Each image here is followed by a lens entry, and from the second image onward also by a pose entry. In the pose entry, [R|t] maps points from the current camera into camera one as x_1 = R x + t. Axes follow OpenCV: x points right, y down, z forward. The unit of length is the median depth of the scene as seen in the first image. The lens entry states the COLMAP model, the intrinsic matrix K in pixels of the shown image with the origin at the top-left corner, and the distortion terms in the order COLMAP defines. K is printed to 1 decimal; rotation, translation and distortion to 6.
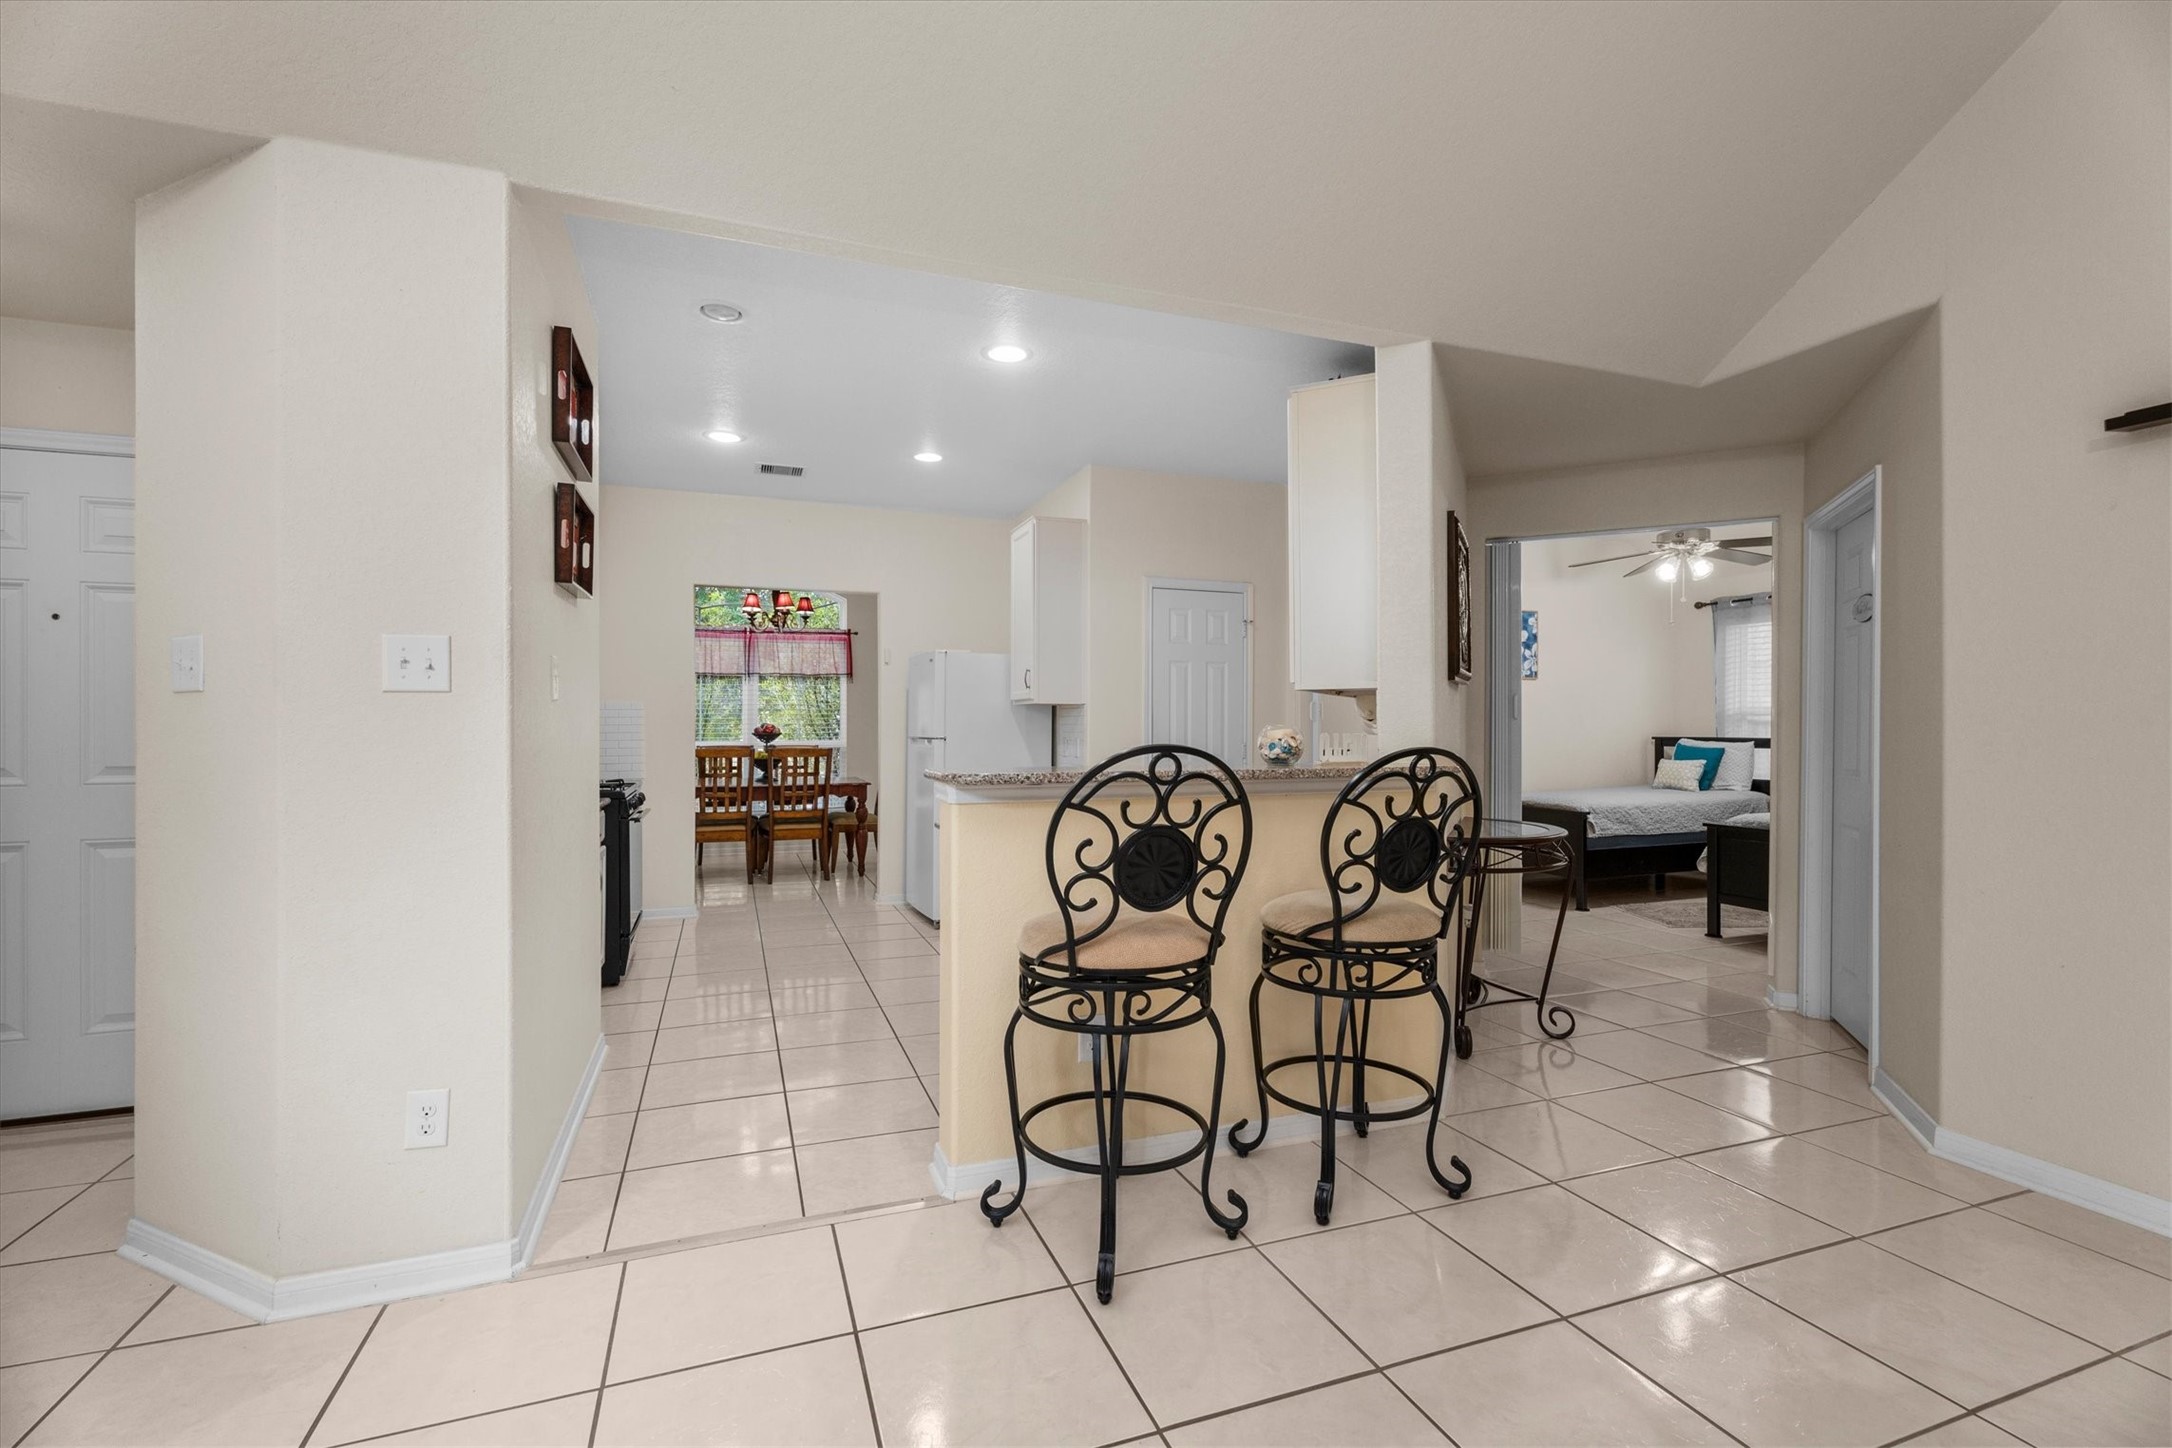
lens RADIAL K [[972.7, 0, 1091.8], [0, 972.7, 726.9], [0, 0, 1]] dist [-0.005838, -0.001095]
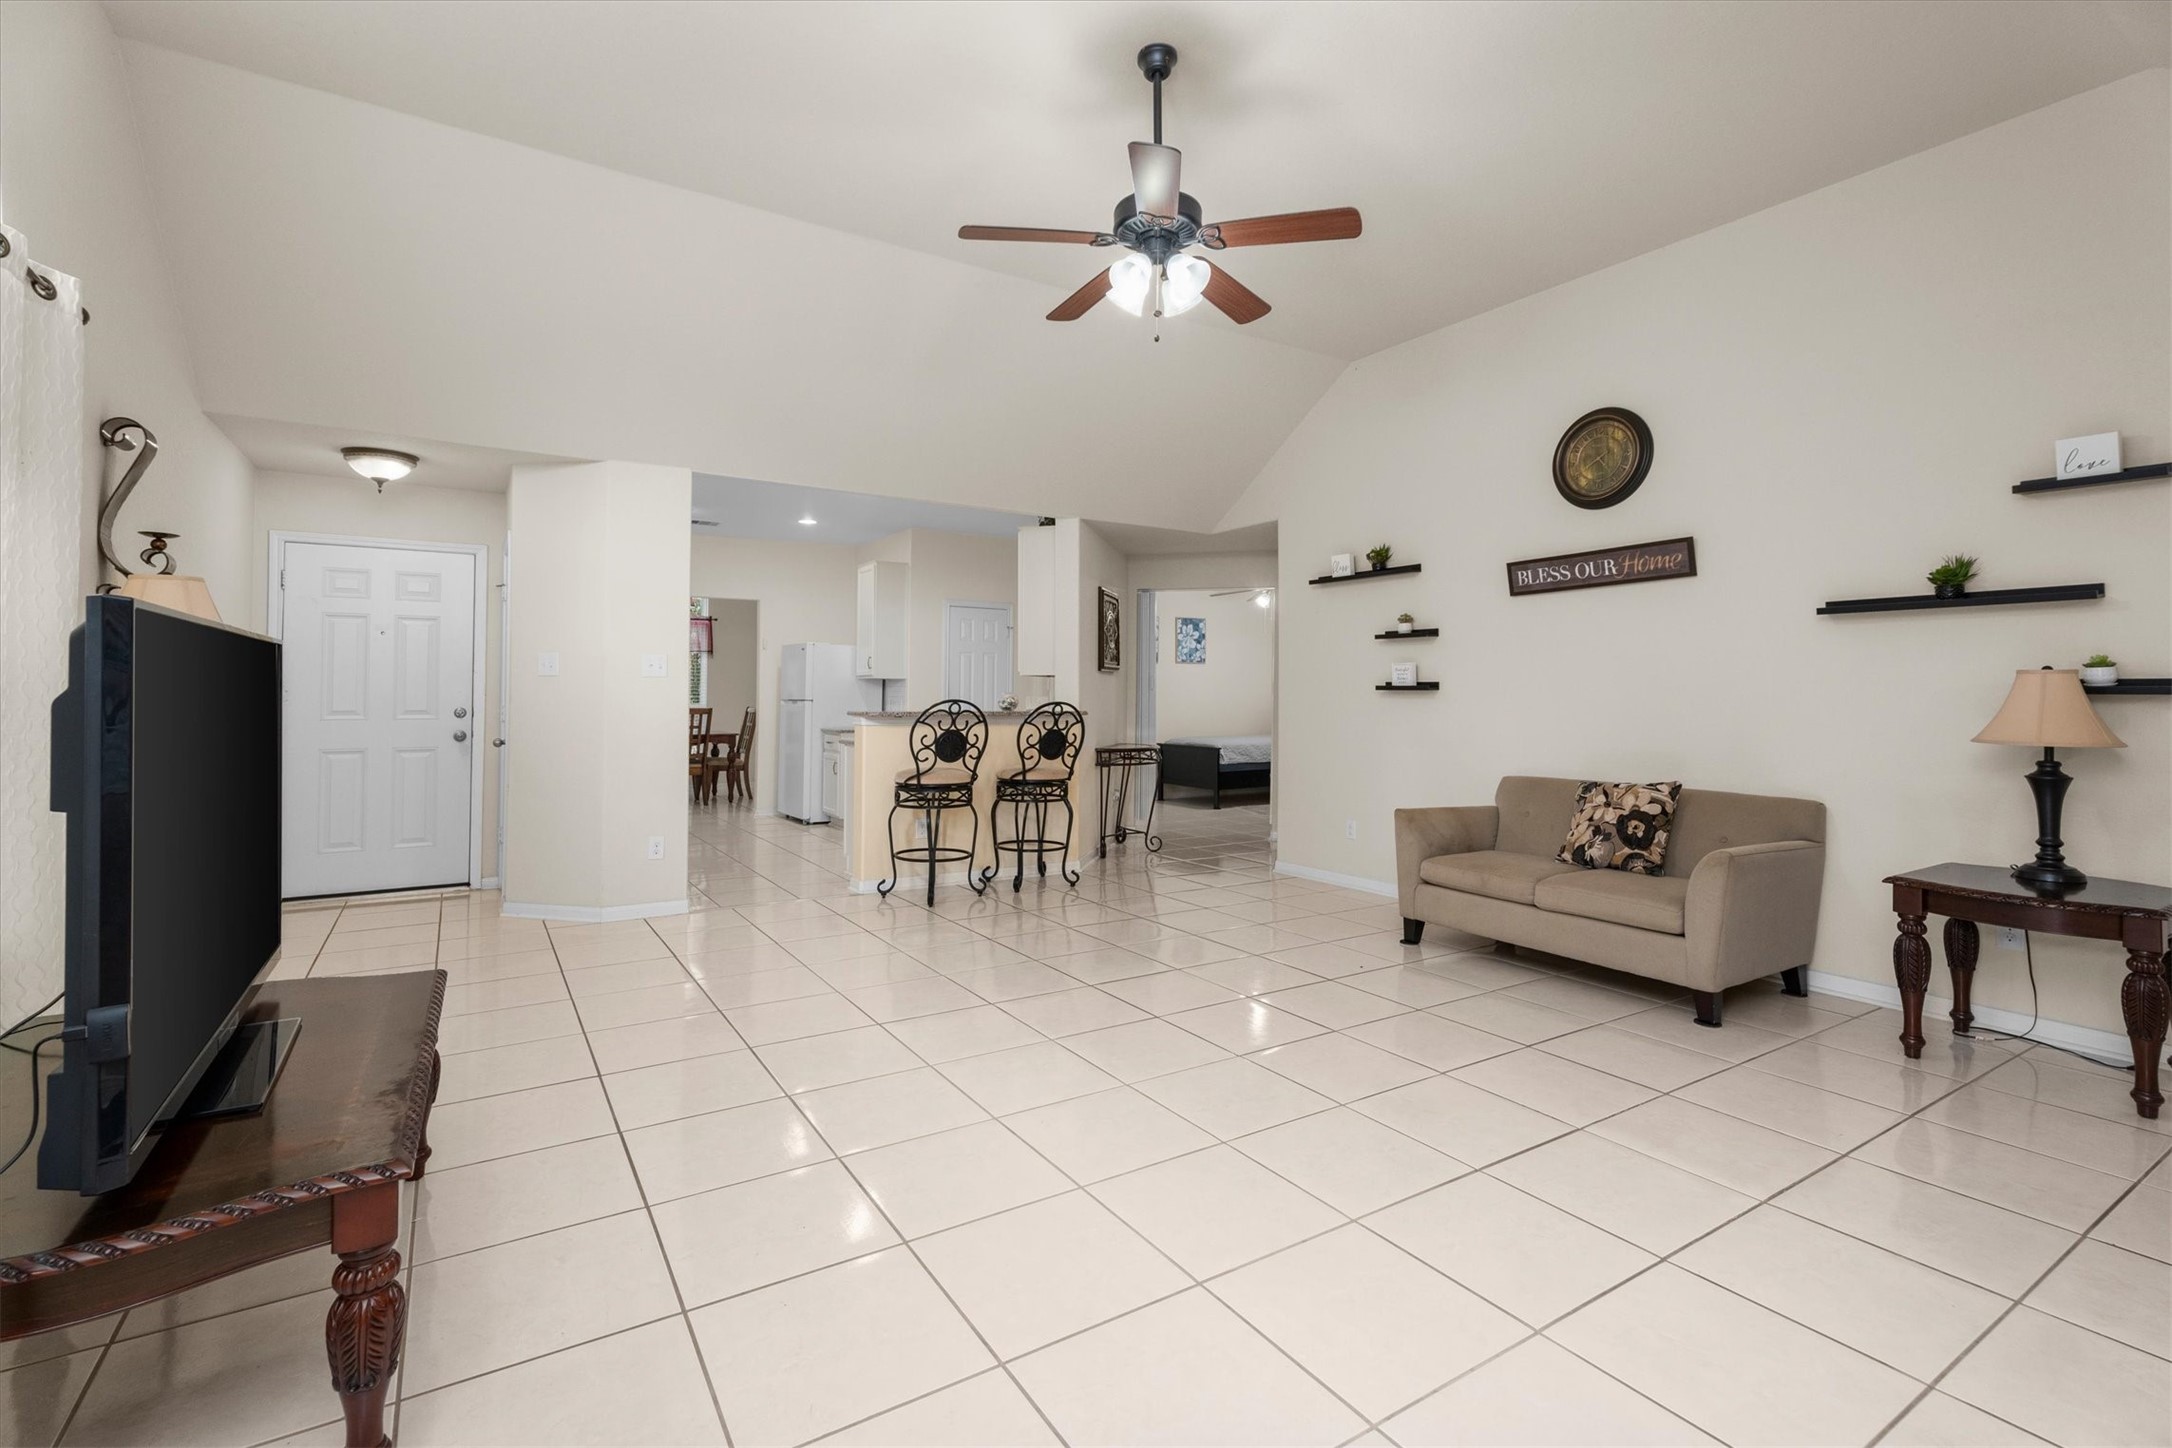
lens RADIAL K [[972.7, 0, 1097.7], [0, 972.7, 671.0], [0, 0, 1]] dist [-0.005838, -0.001095]
pose [[0.976655, 0.010989, 0.214532, -0.039100], [-0.005840, 0.999680, -0.024619, 0.000870], [-0.214734, 0.022791, 0.976407, -0.573654]]
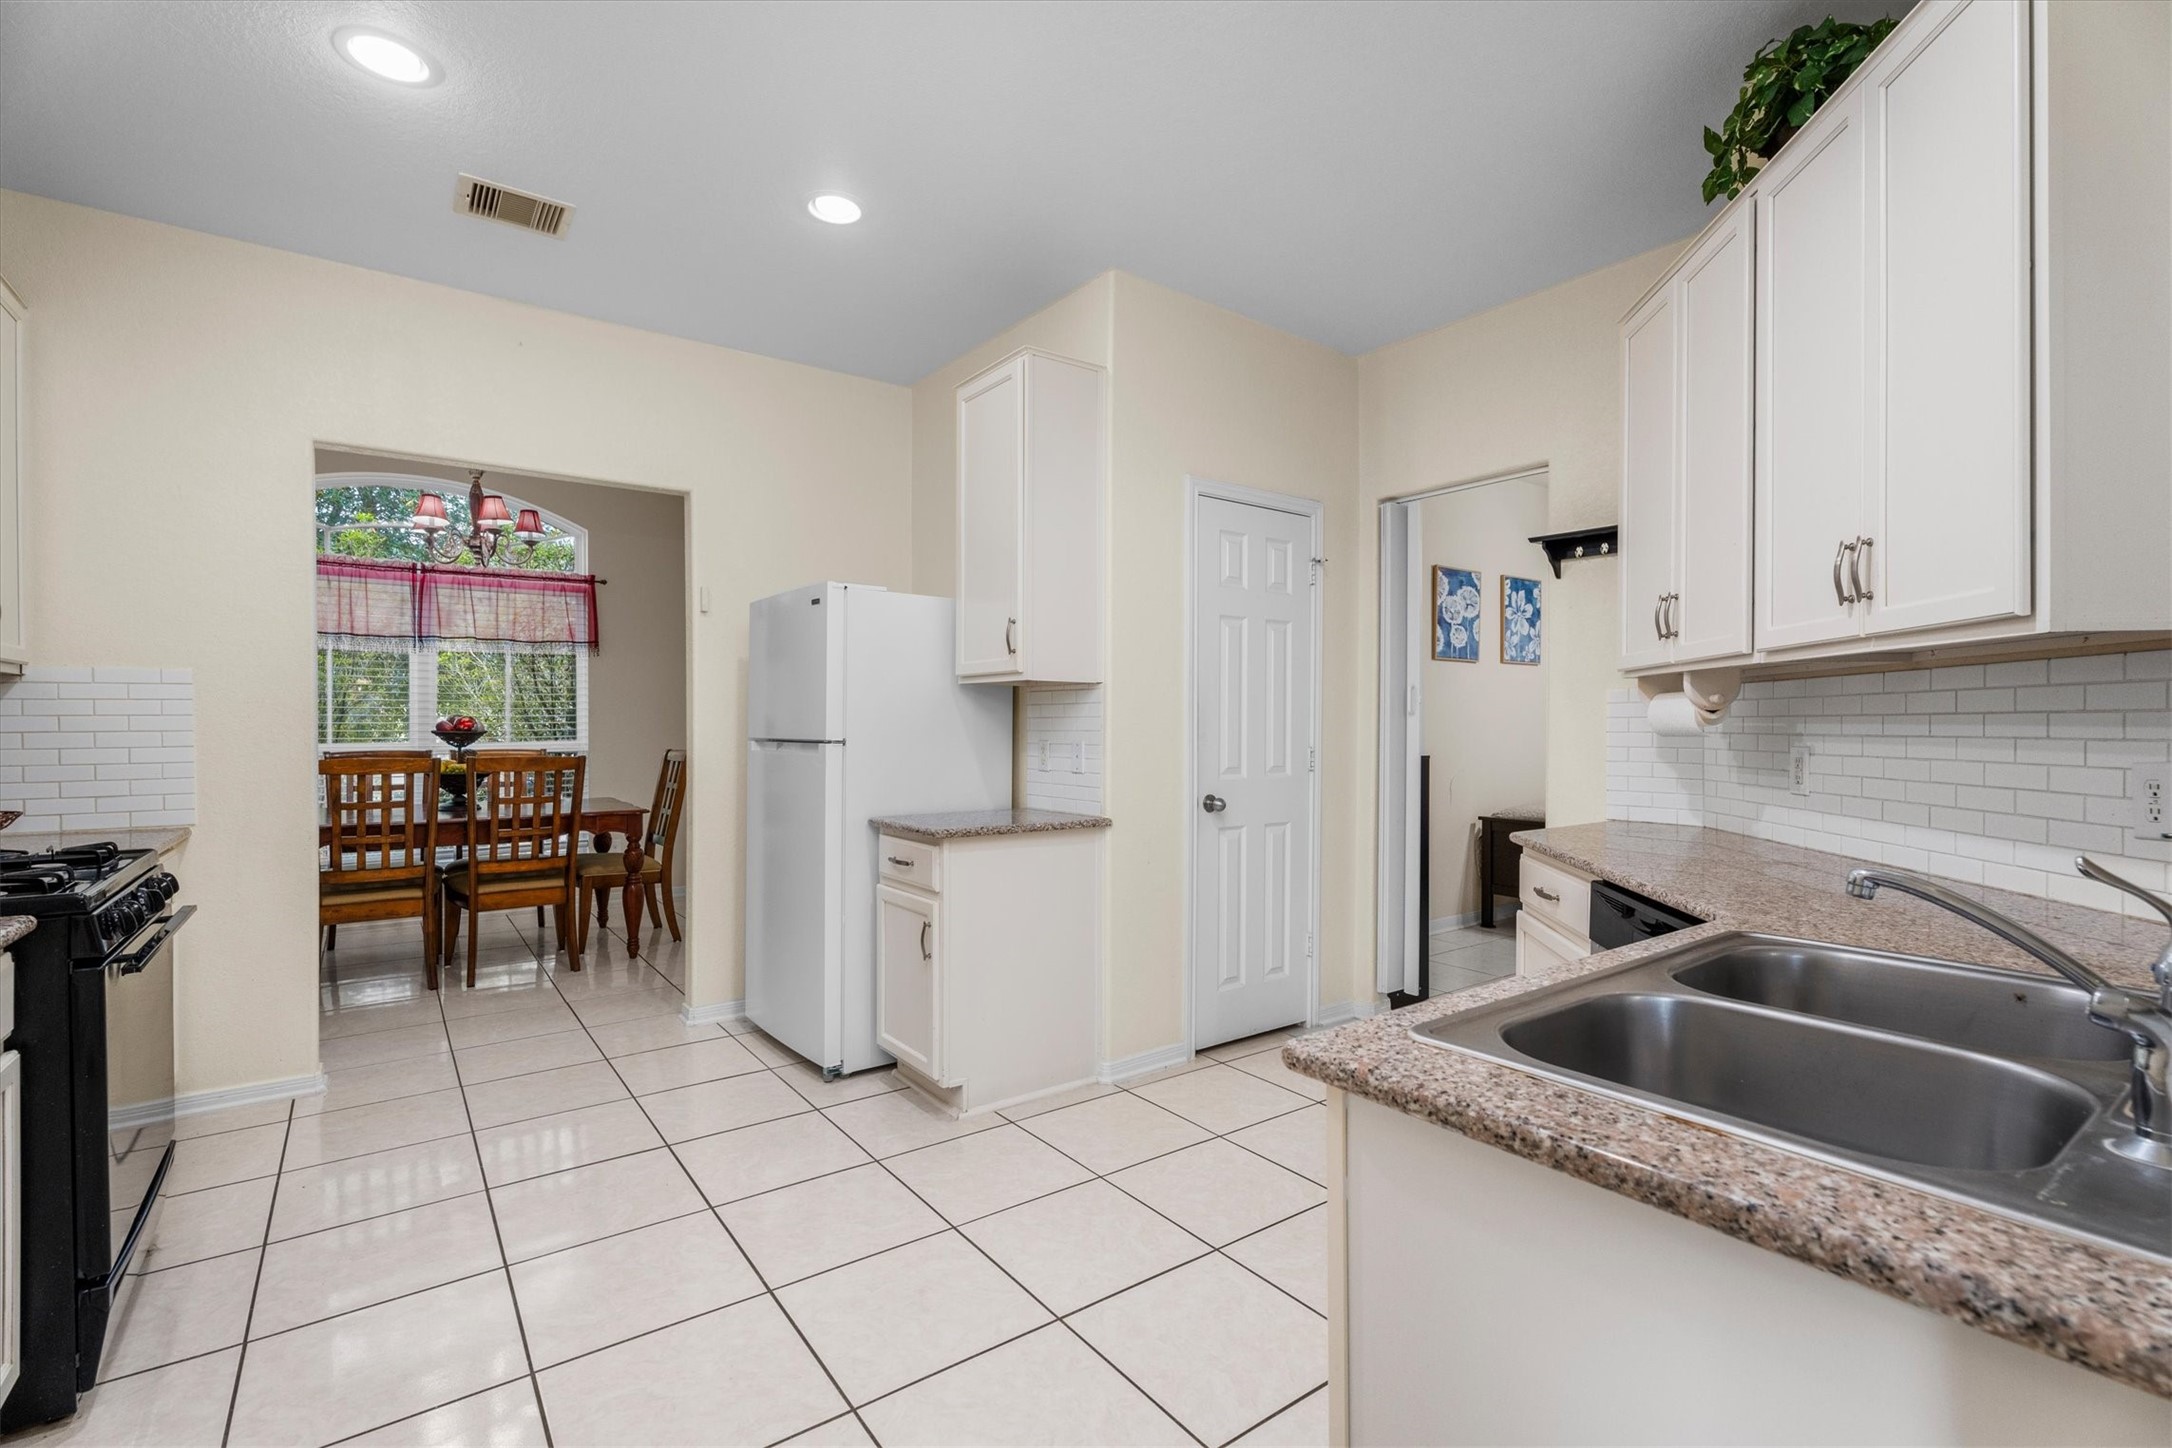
lens RADIAL K [[972.7, 0, 1102.1], [0, 972.7, 732.2], [0, 0, 1]] dist [-0.005838, -0.001095]
pose [[0.959339, -0.000527, 0.282257, -0.161198], [-0.002546, 0.999941, 0.010521, -0.000049], [-0.282246, -0.010812, 0.959281, 0.409631]]
